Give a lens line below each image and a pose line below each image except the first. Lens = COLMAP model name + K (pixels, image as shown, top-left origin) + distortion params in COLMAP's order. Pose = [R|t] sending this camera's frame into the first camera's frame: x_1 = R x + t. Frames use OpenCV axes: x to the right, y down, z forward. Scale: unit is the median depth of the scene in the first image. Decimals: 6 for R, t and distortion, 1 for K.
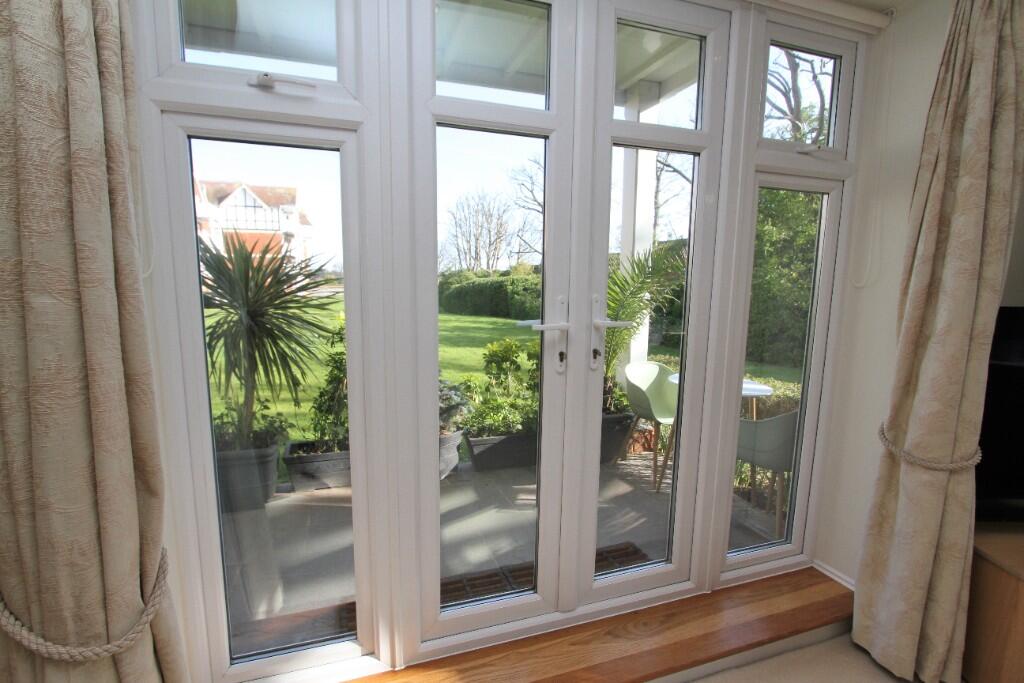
lens RADIAL K [[481.7, 0, 485.5], [0, 481.7, 344.6], [0, 0, 1]] dist [-0.002453, -0.000130]
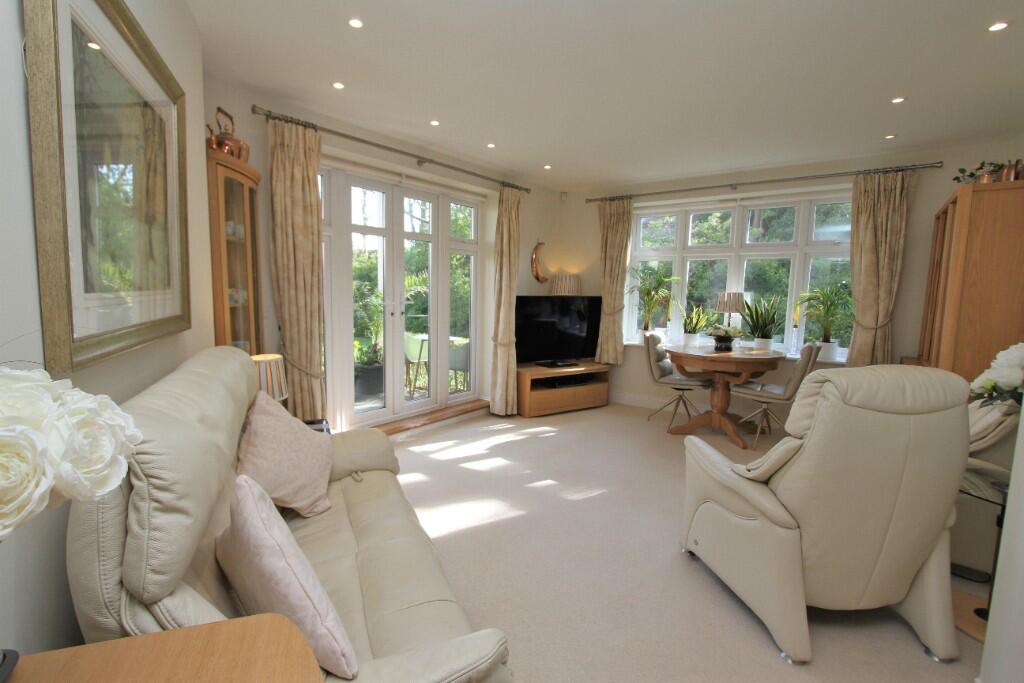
lens RADIAL K [[509.8, 0, 511.0], [0, 509.8, 360.5], [0, 0, 1]] dist [0.000320, 0.000026]
pose [[0.806627, -0.072861, 0.586552, -0.983593], [0.062709, 0.997321, 0.037650, 0.214775], [-0.587724, 0.006412, 0.809036, -1.680386]]
